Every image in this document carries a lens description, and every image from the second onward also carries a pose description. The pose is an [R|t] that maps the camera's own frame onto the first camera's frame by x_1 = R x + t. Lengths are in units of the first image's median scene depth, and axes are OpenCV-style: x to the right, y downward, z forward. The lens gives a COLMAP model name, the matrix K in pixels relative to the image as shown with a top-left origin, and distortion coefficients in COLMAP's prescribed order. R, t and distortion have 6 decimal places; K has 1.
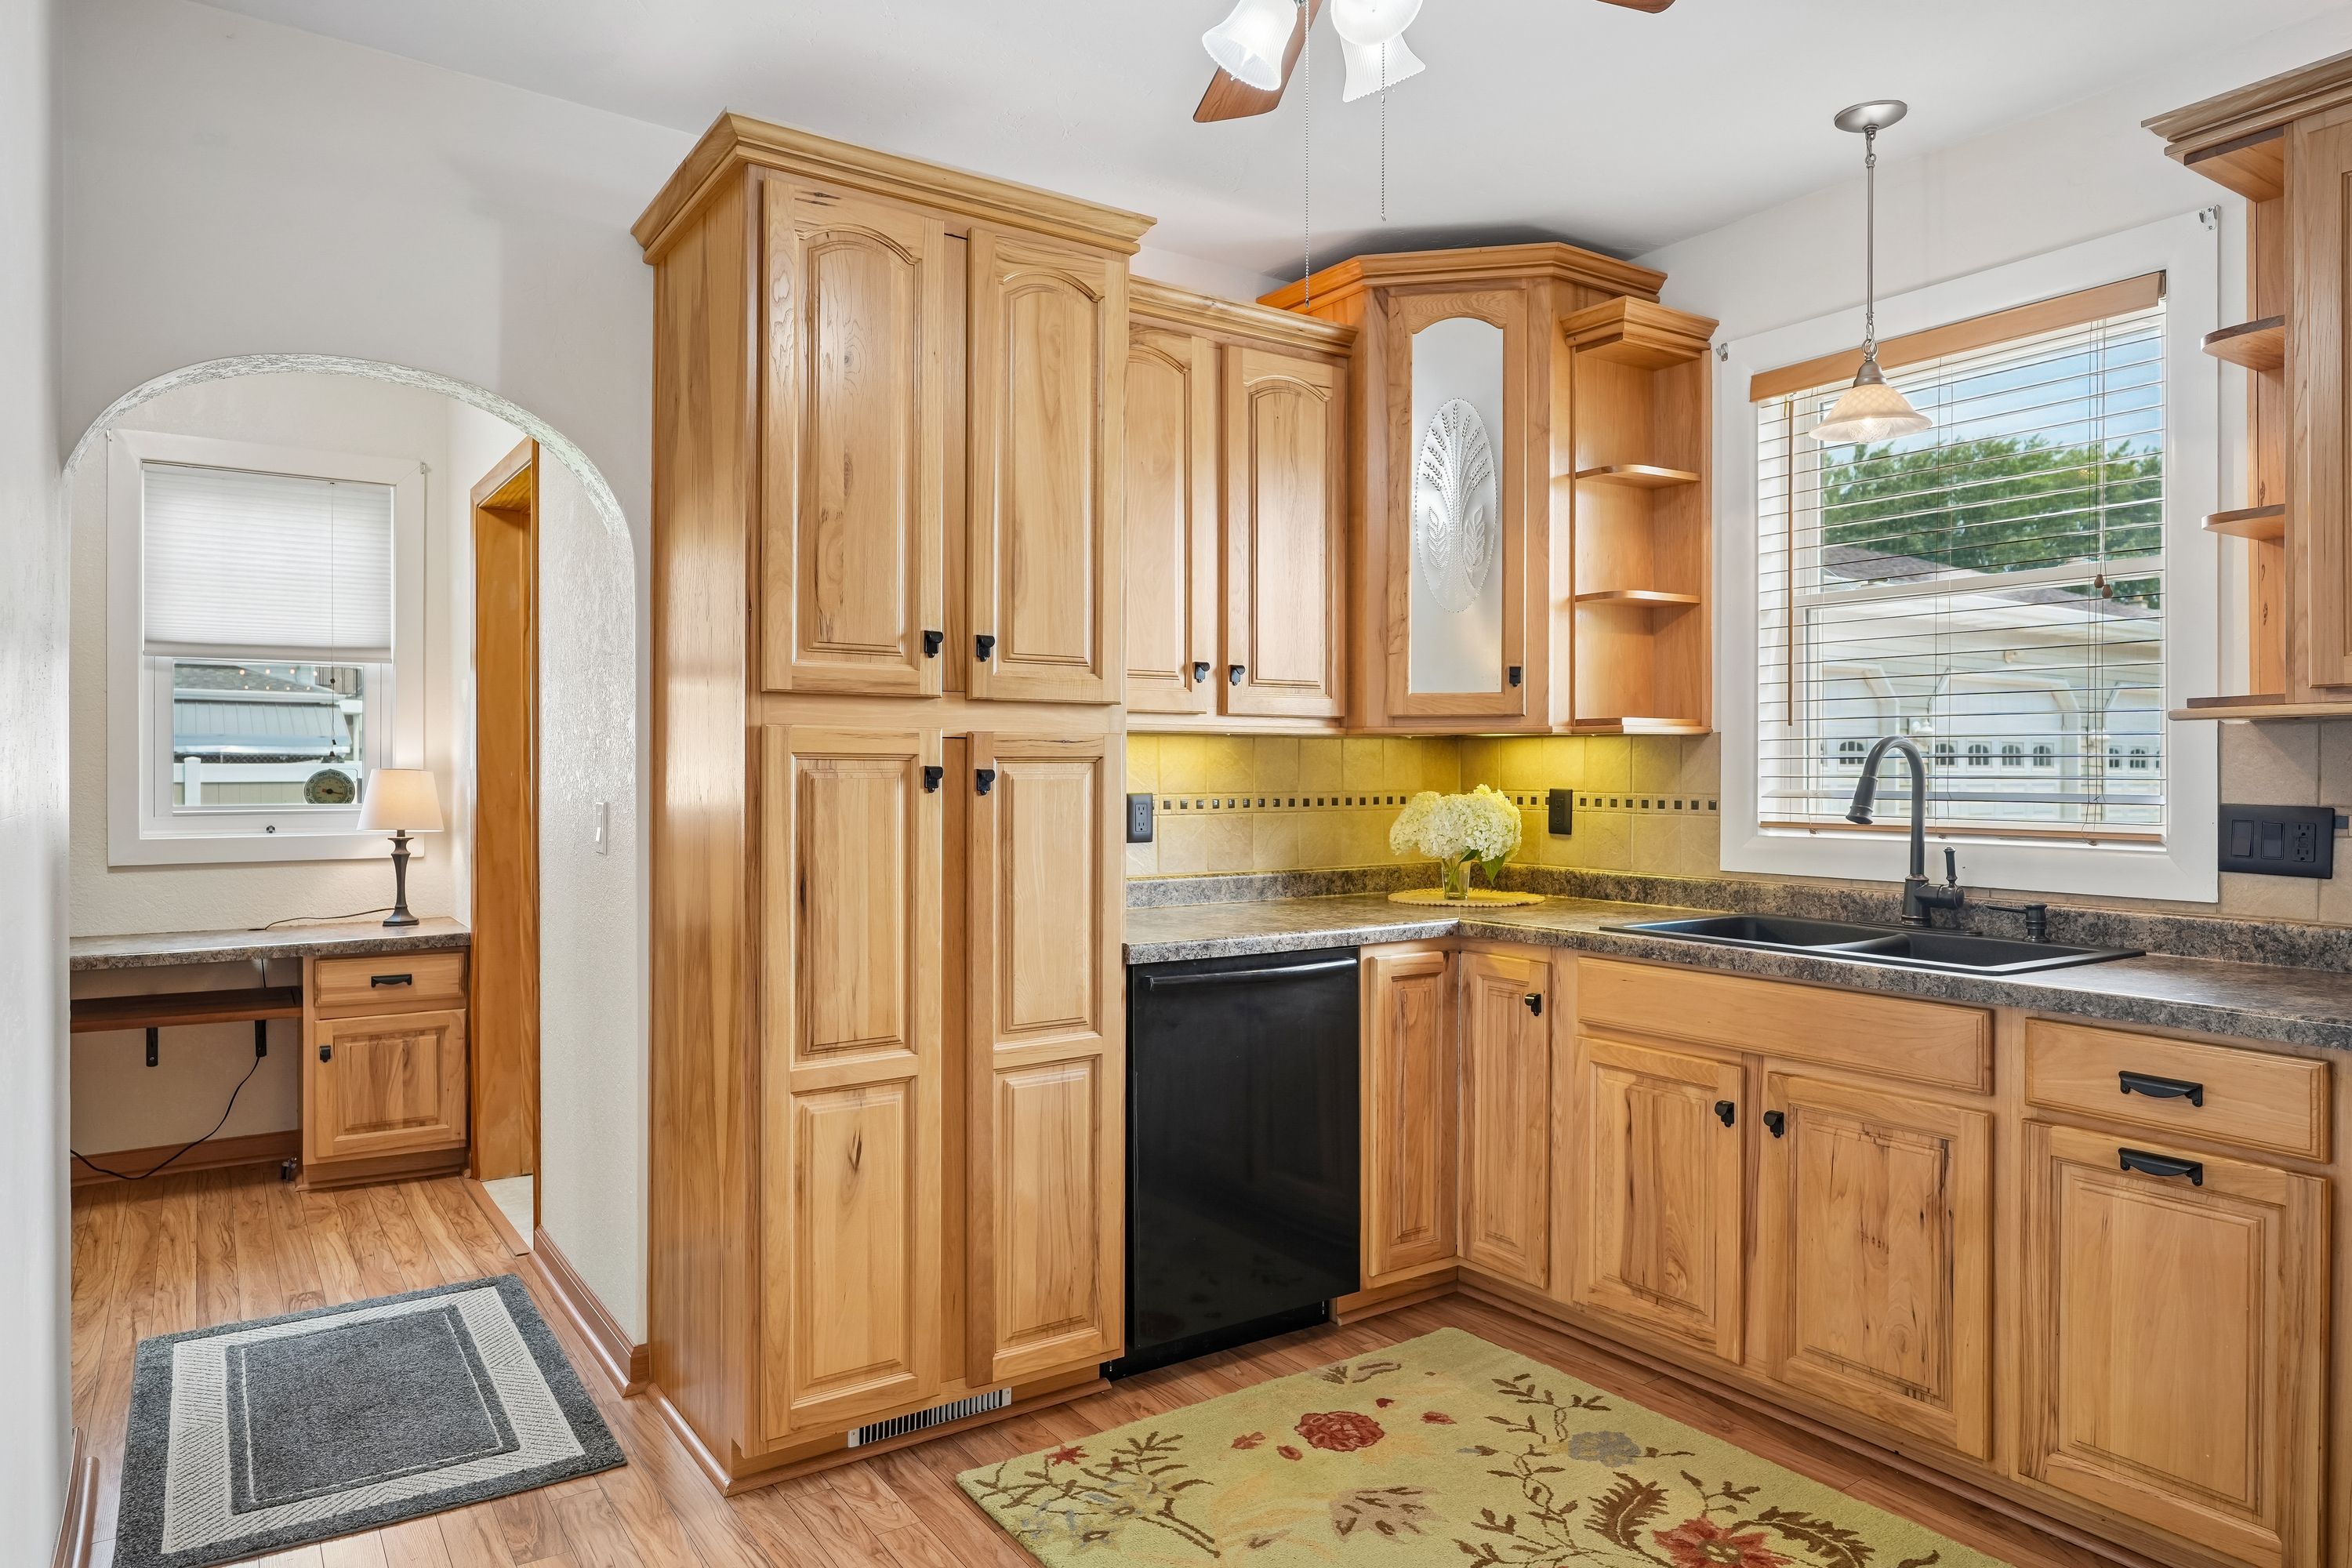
lens RADIAL K [[1456.0, 0, 1175.4], [0, 1456.0, 775.7], [0, 0, 1]] dist [-0.004546, 0.000858]
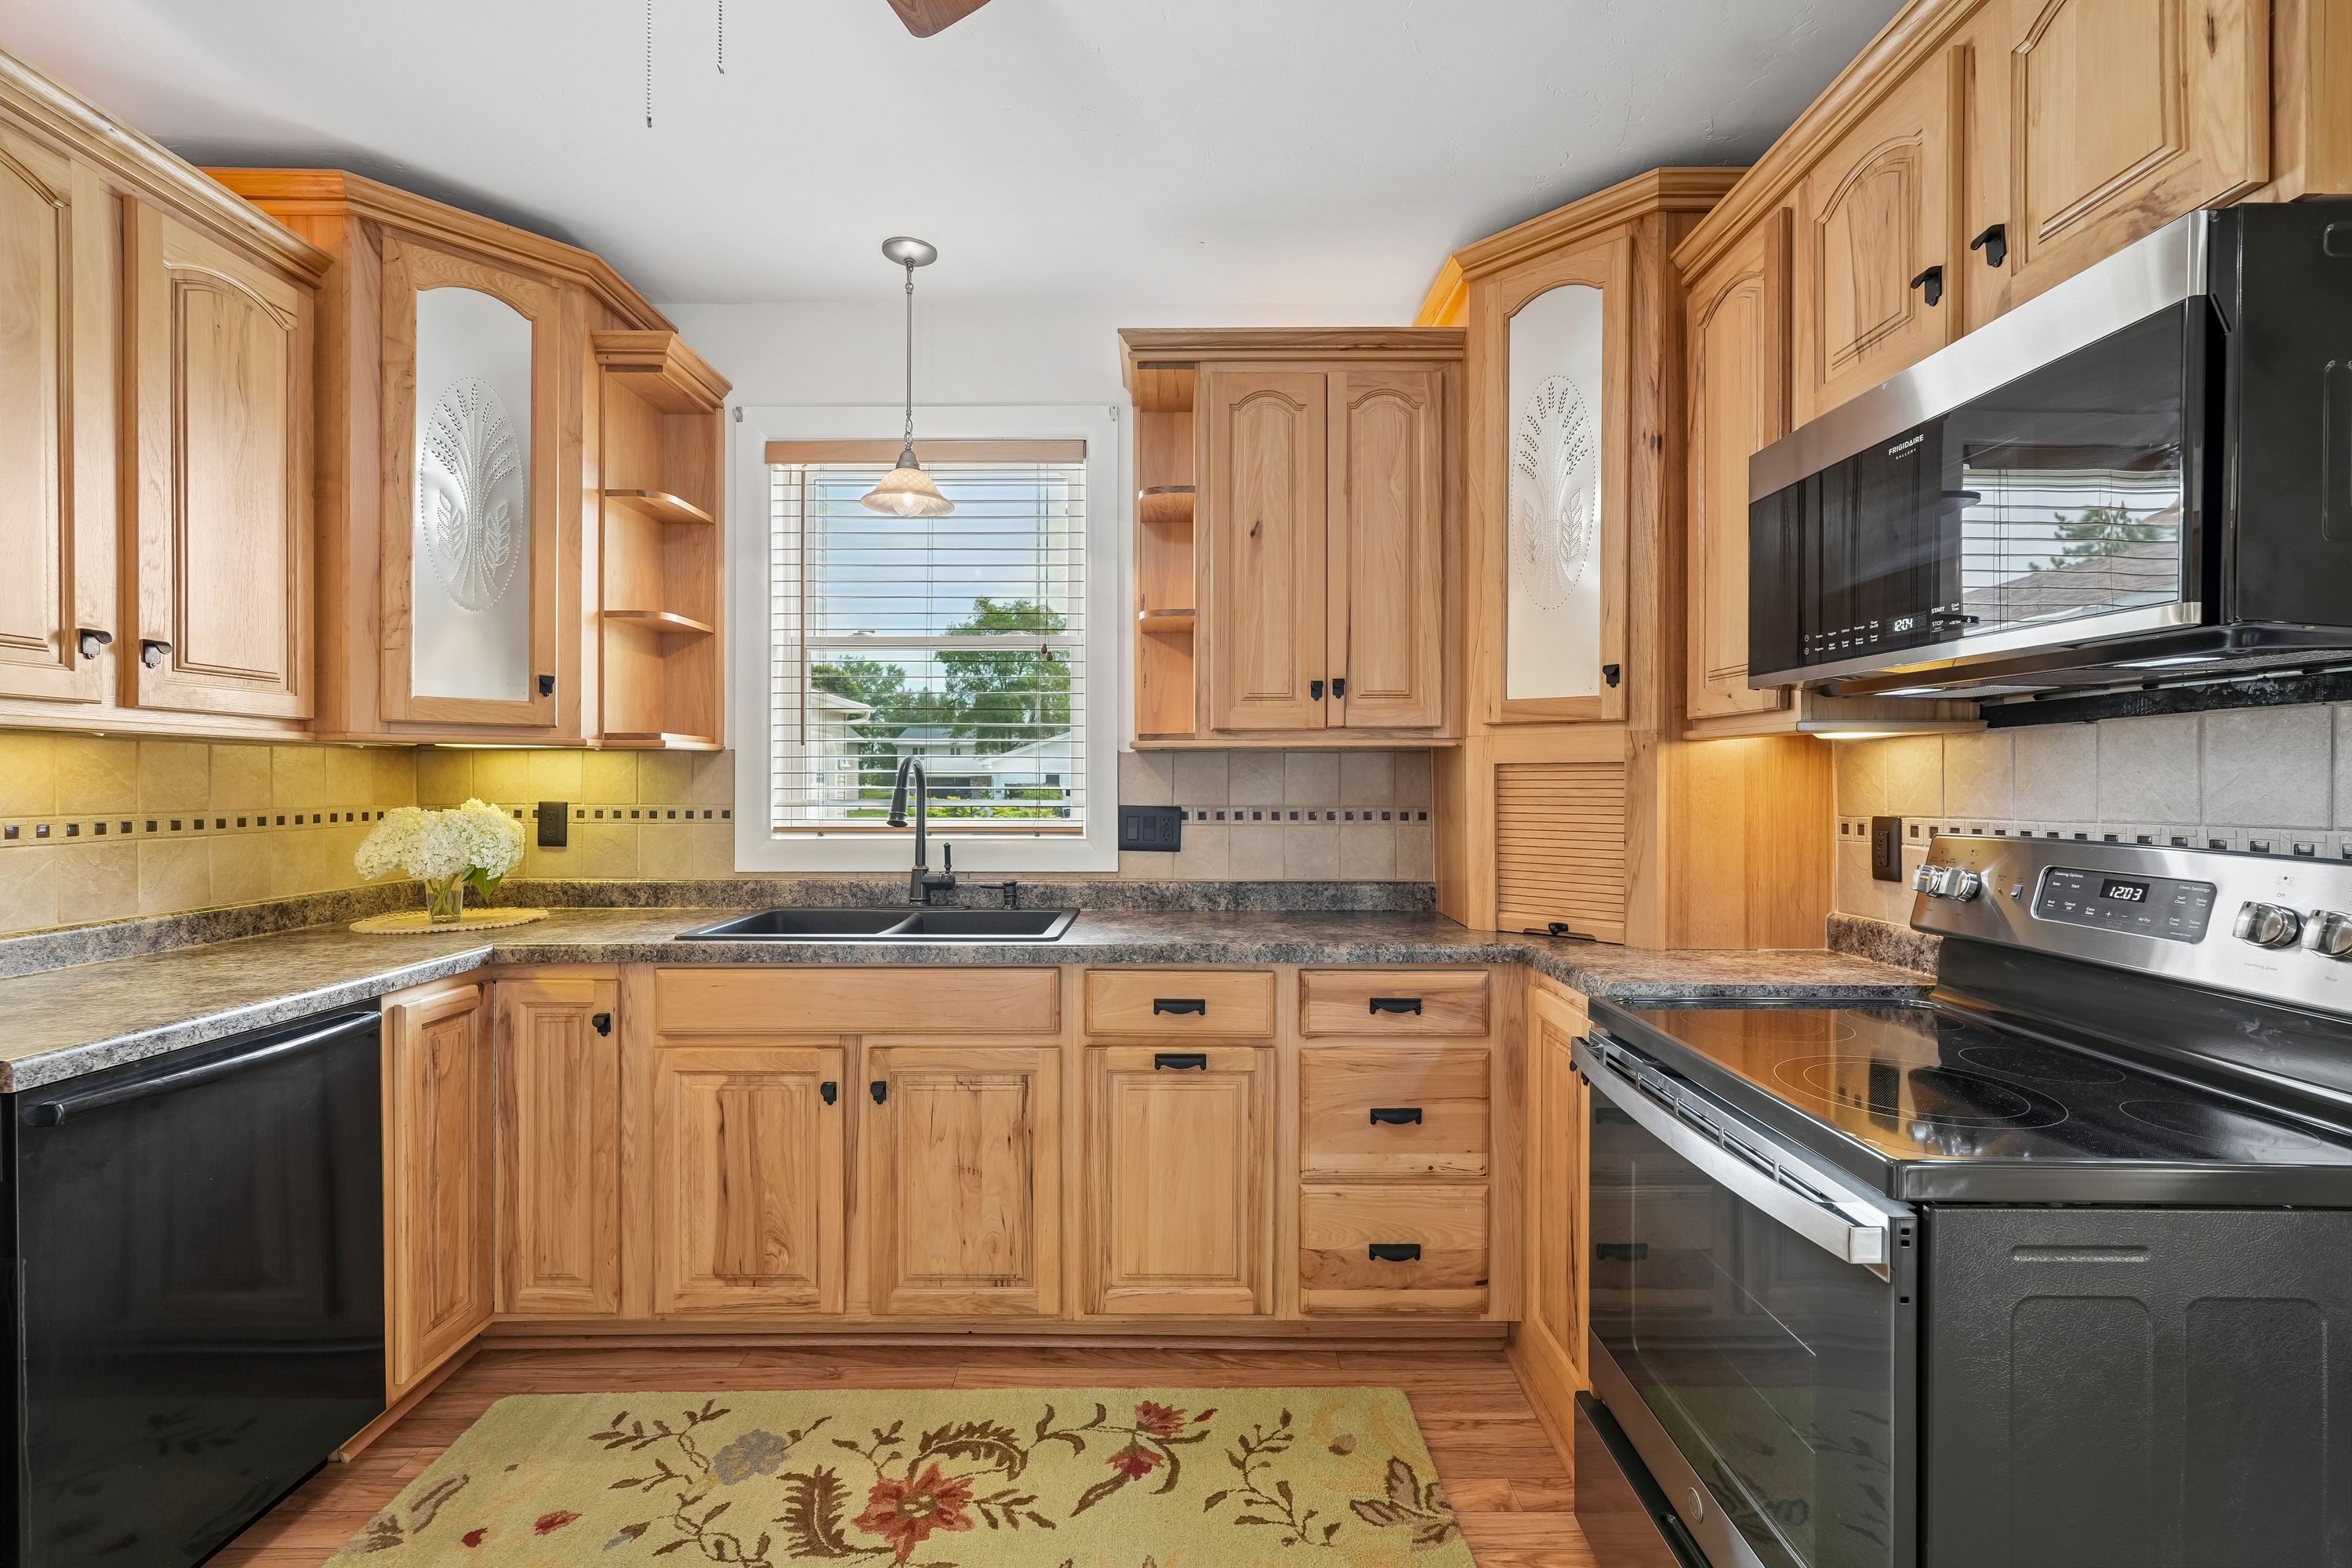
lens RADIAL K [[1022.5, 0, 1177.3], [0, 1022.5, 786.2], [0, 0, 1]] dist [-0.020513, 0.009093]
pose [[0.550297, -0.003342, 0.834963, -0.118385], [0.003479, 0.999992, 0.001710, -0.001855], [-0.834962, 0.001964, 0.550304, 0.339848]]
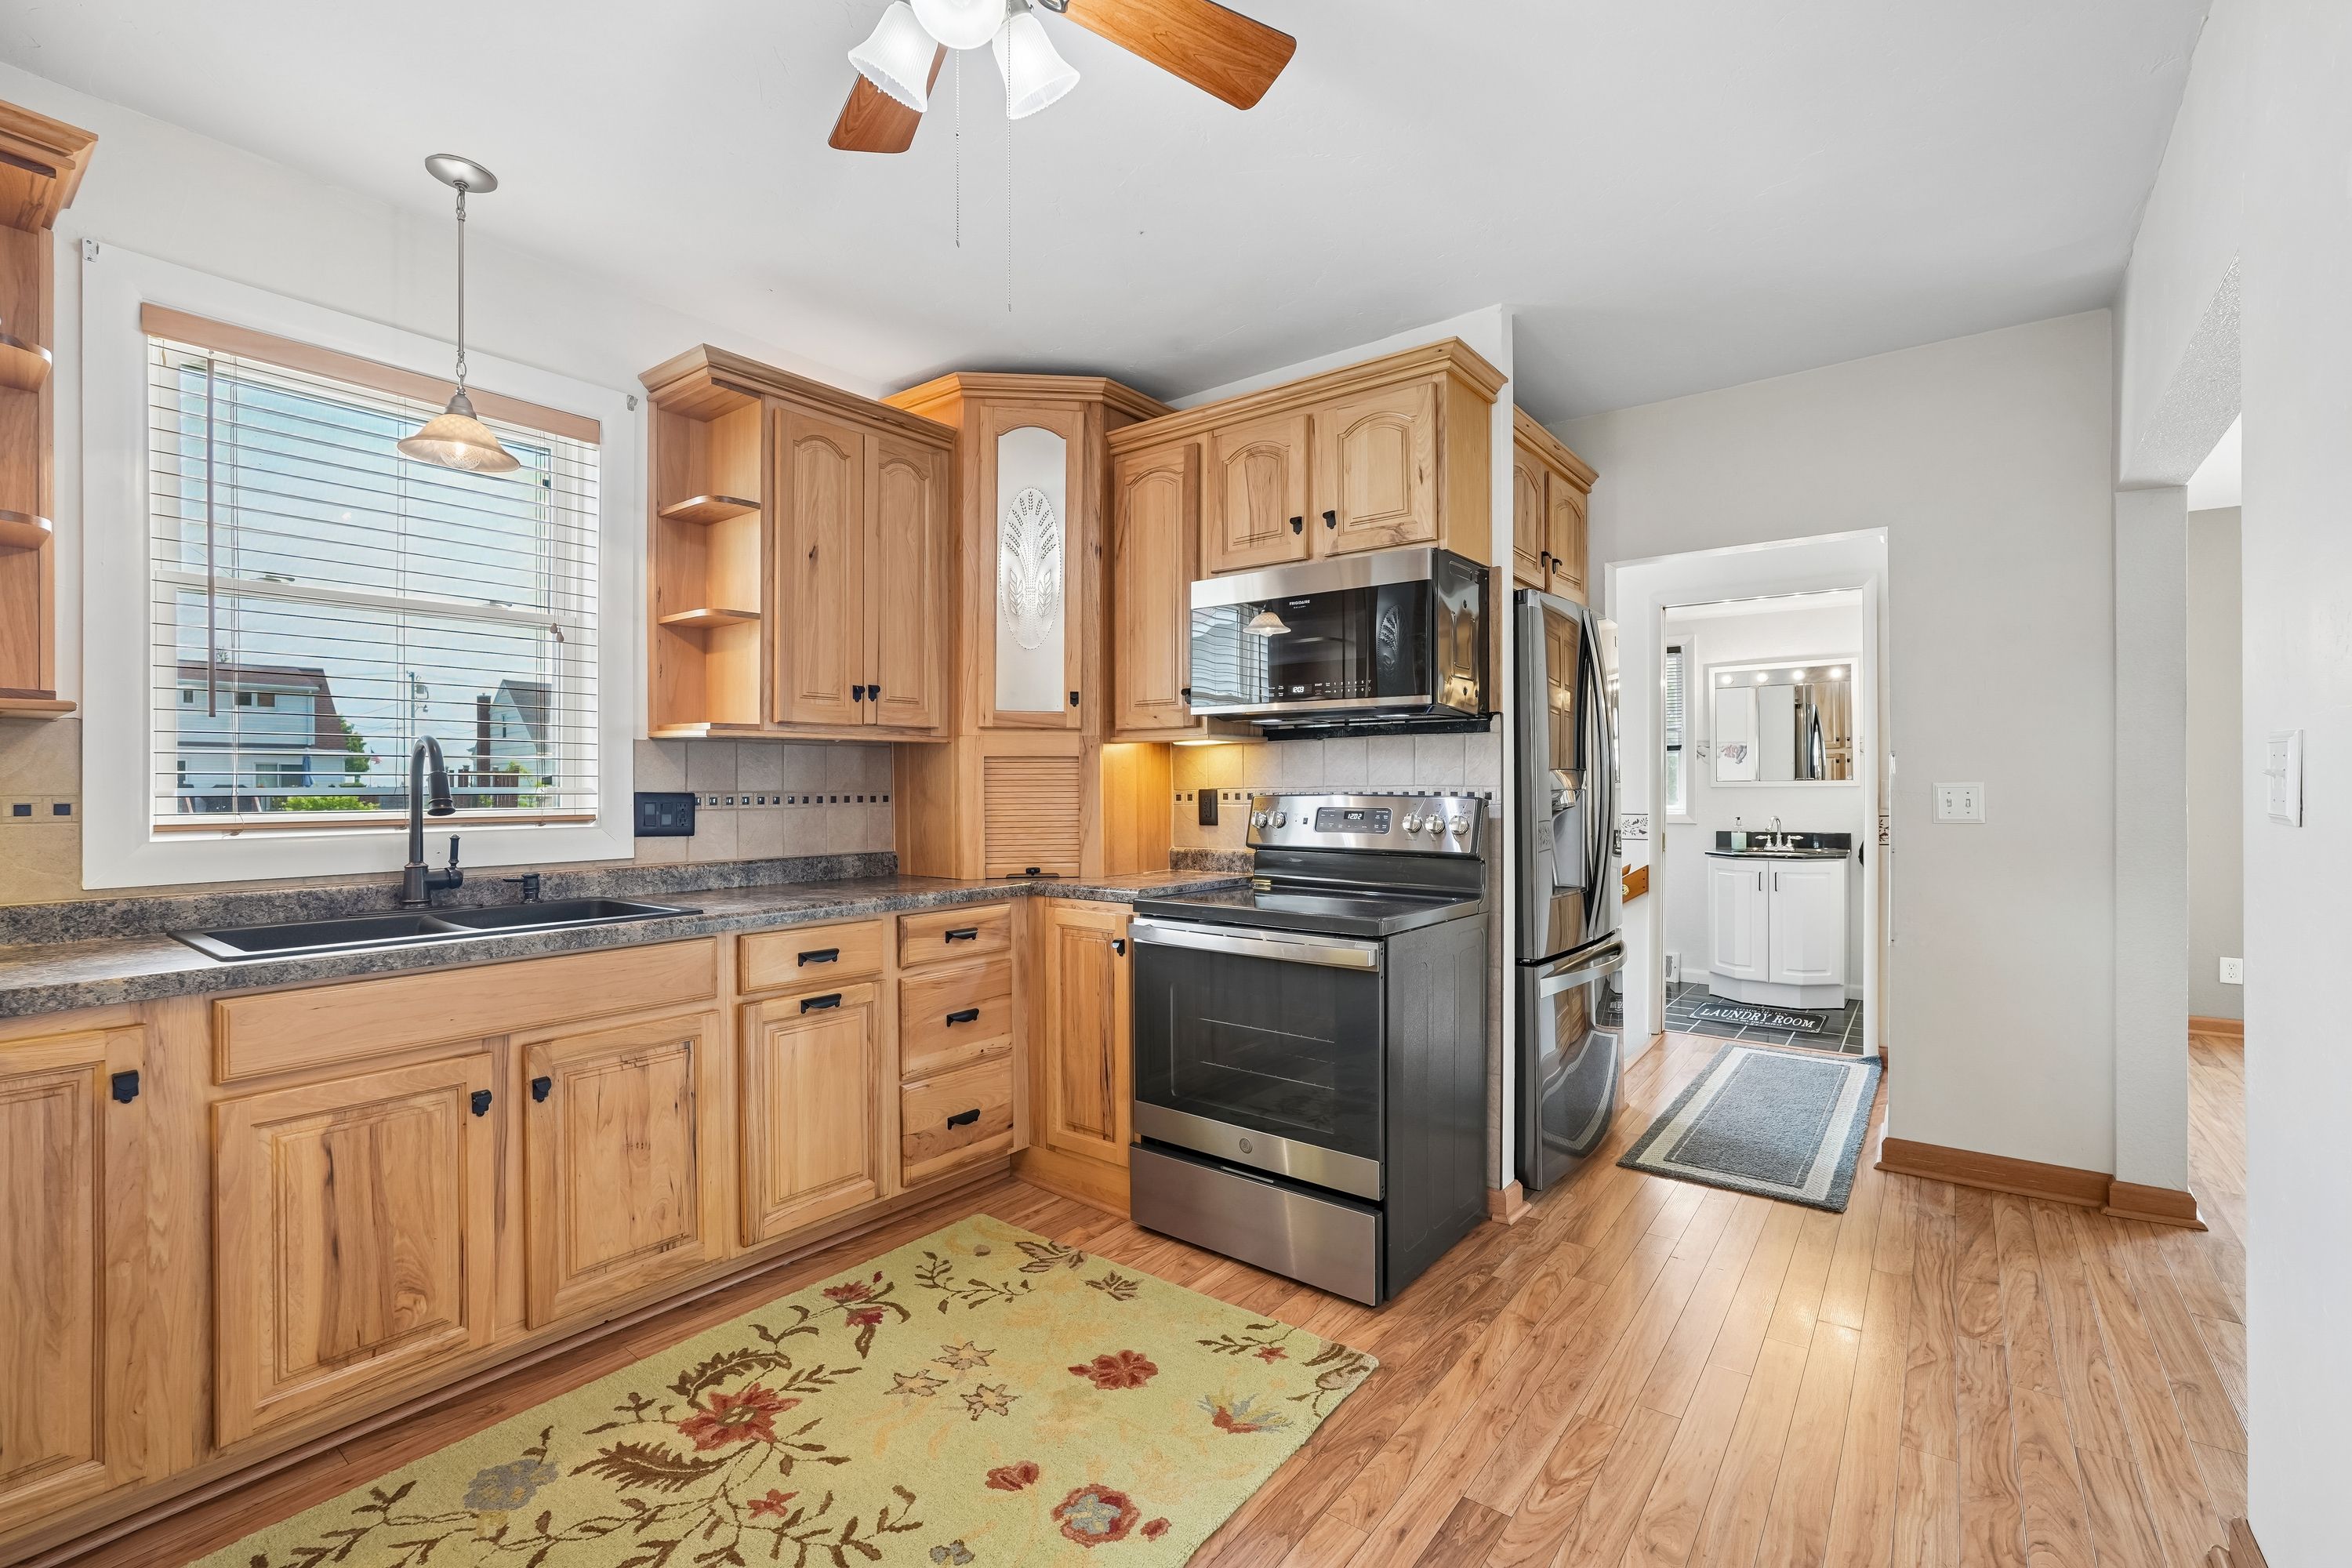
lens RADIAL K [[1022.5, 0, 1177.3], [0, 1022.5, 786.2], [0, 0, 1]] dist [-0.020513, 0.009093]
pose [[-0.321229, 0.001063, 0.947001, -0.427100], [0.009018, 0.999957, 0.001937, 0.014977], [-0.946959, 0.009162, -0.321225, 0.741189]]
